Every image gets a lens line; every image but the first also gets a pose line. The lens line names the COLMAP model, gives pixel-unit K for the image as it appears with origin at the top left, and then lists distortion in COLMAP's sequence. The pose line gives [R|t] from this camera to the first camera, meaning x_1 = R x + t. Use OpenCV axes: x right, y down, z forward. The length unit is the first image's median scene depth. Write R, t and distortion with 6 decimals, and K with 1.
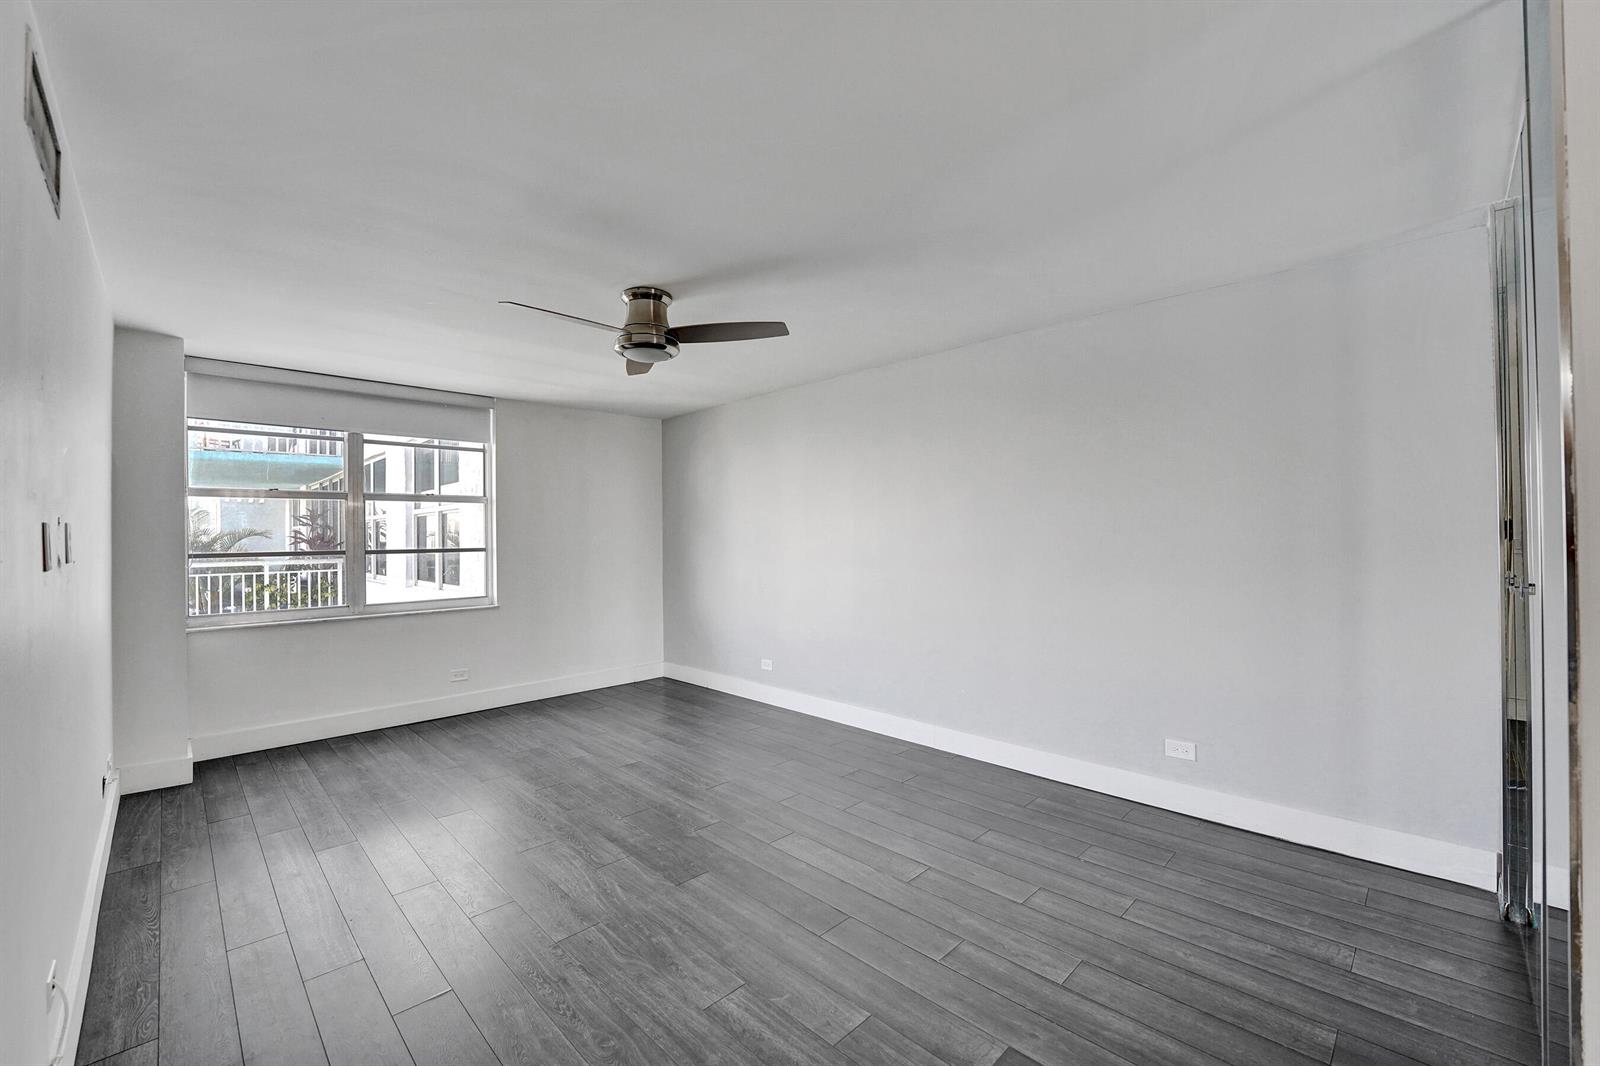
lens RADIAL K [[655.9, 0, 800.8], [0, 655.9, 535.8], [0, 0, 1]] dist [-0.000045, 0.000077]
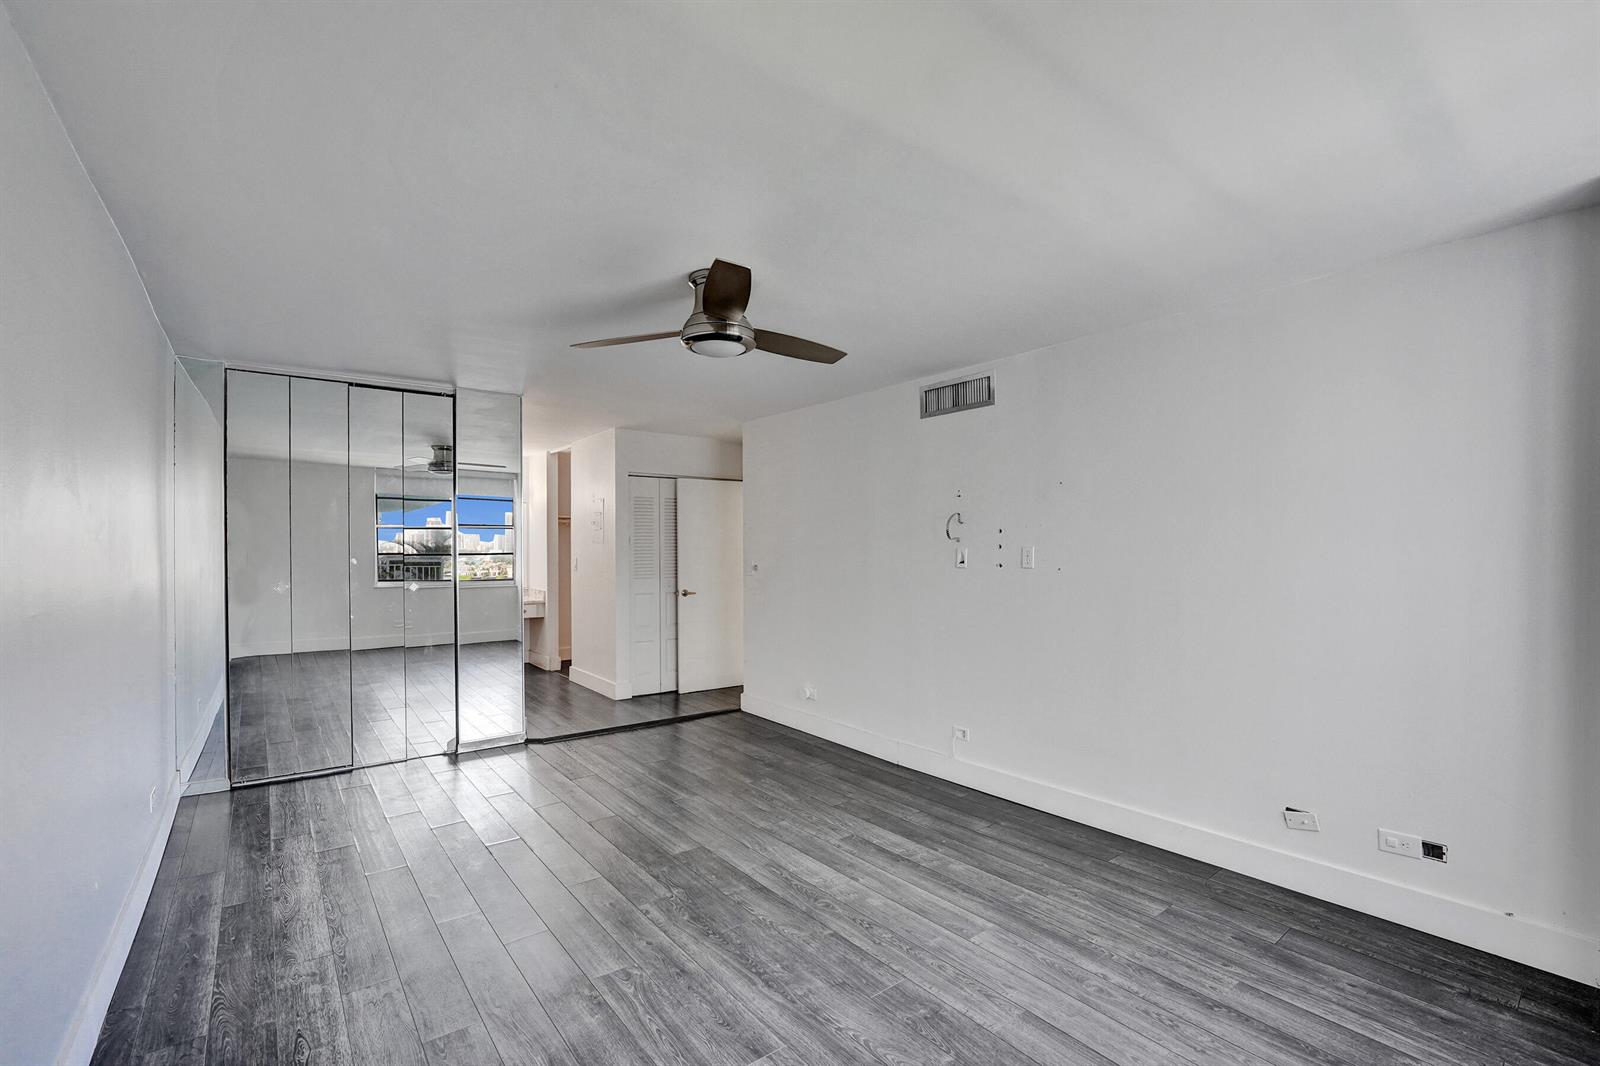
lens RADIAL K [[655.9, 0, 799.2], [0, 655.9, 538.0], [0, 0, 1]] dist [-0.000045, 0.000077]
pose [[-0.992728, 0.020210, 0.118672, -0.433333], [0.019690, 0.999791, -0.005552, -0.019395], [-0.118759, -0.003175, -0.992918, 1.811913]]
